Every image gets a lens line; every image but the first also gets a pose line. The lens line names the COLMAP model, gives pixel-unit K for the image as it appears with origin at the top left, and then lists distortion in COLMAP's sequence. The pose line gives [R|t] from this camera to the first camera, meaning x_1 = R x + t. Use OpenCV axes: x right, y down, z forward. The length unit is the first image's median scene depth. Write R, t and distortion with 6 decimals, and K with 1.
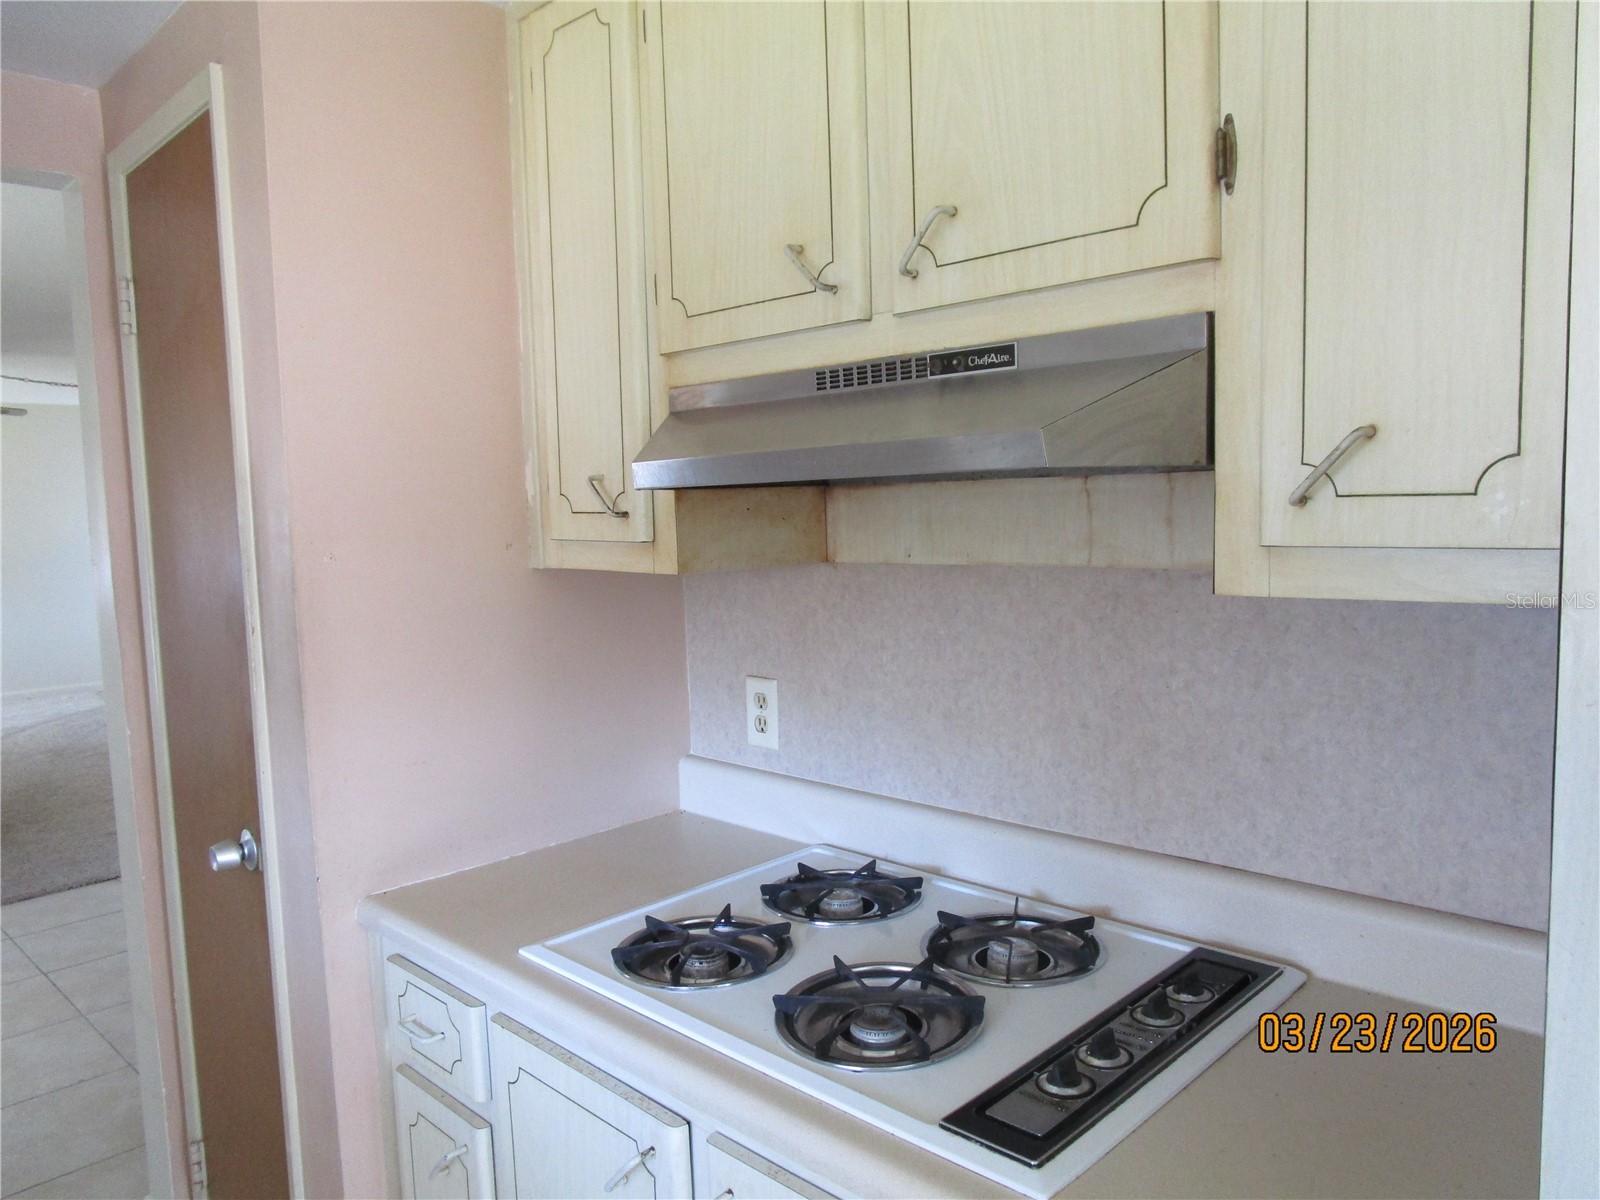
lens RADIAL K [[1141.6, 0, 799.2], [0, 1141.6, 601.5], [0, 0, 1]] dist [-0.022769, 0.008707]
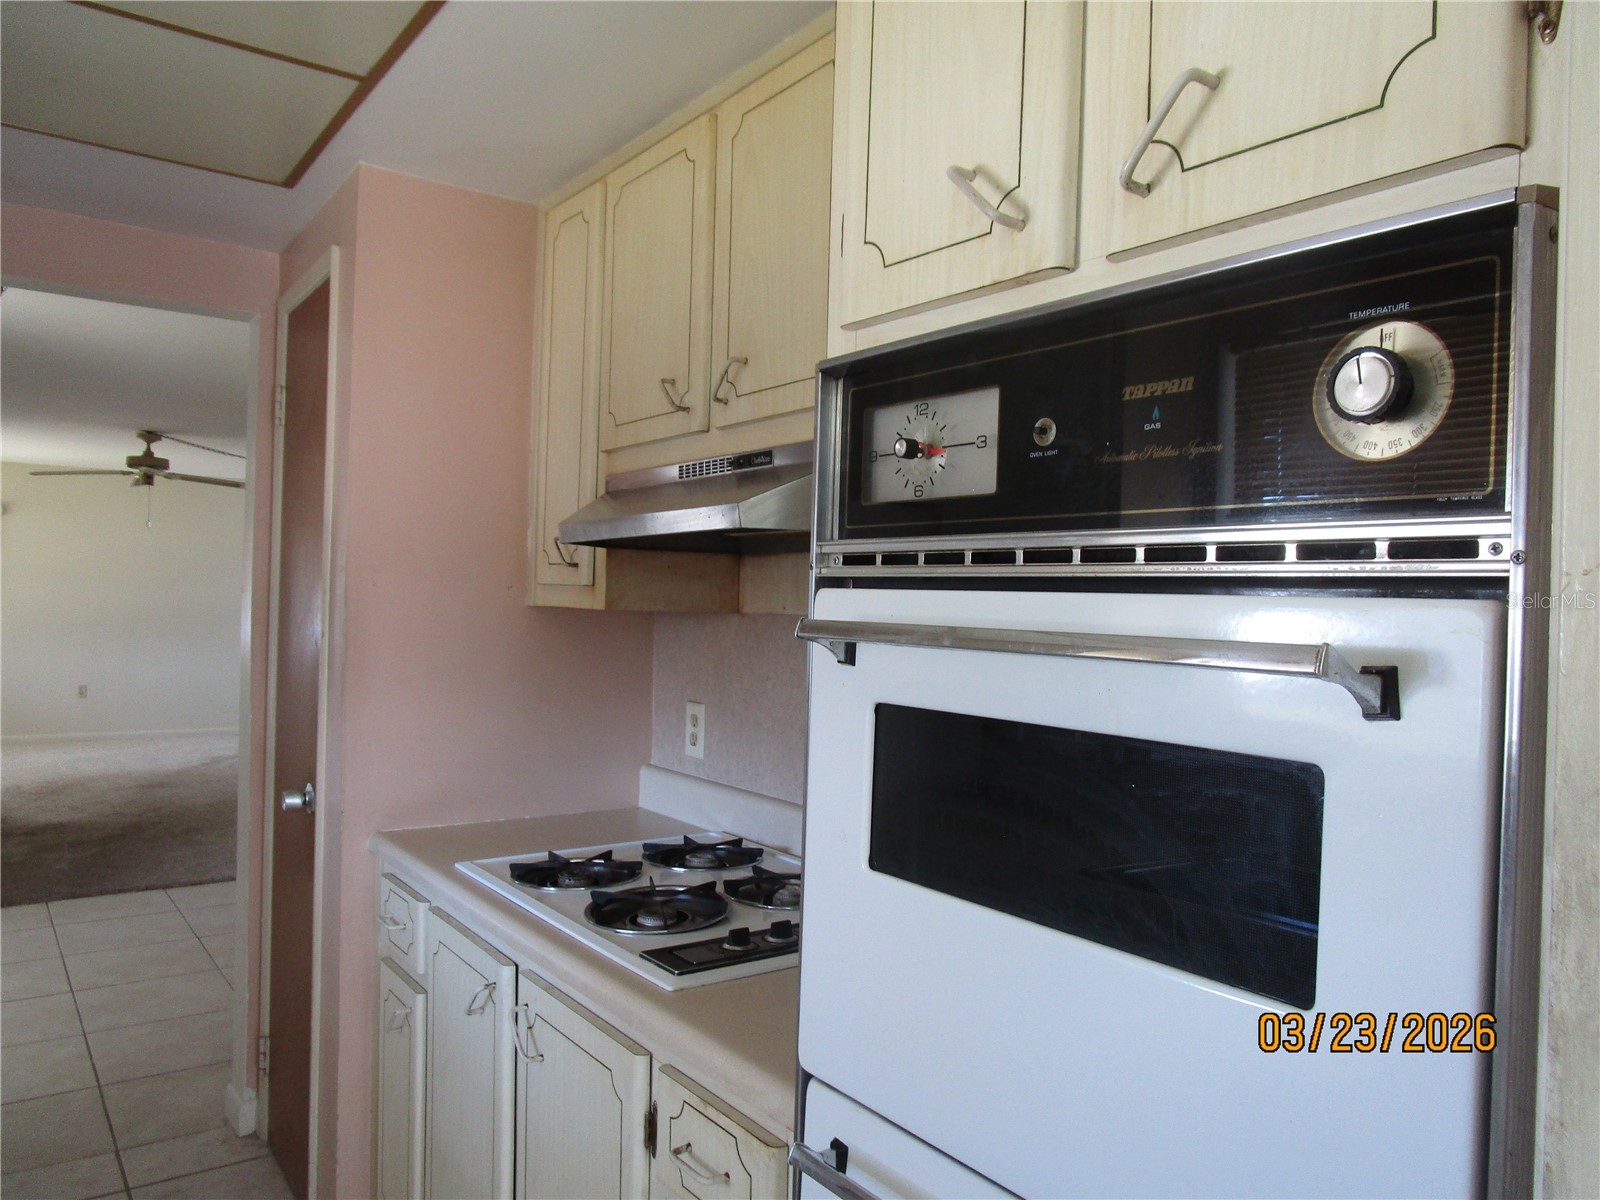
lens RADIAL K [[1141.6, 0, 796.1], [0, 1141.6, 600.0], [0, 0, 1]] dist [-0.022769, 0.008707]
pose [[0.984965, 0.054095, -0.164068, 0.322936], [-0.069106, 0.993790, -0.087207, 0.064357], [0.158332, 0.097234, 0.982587, -0.292968]]
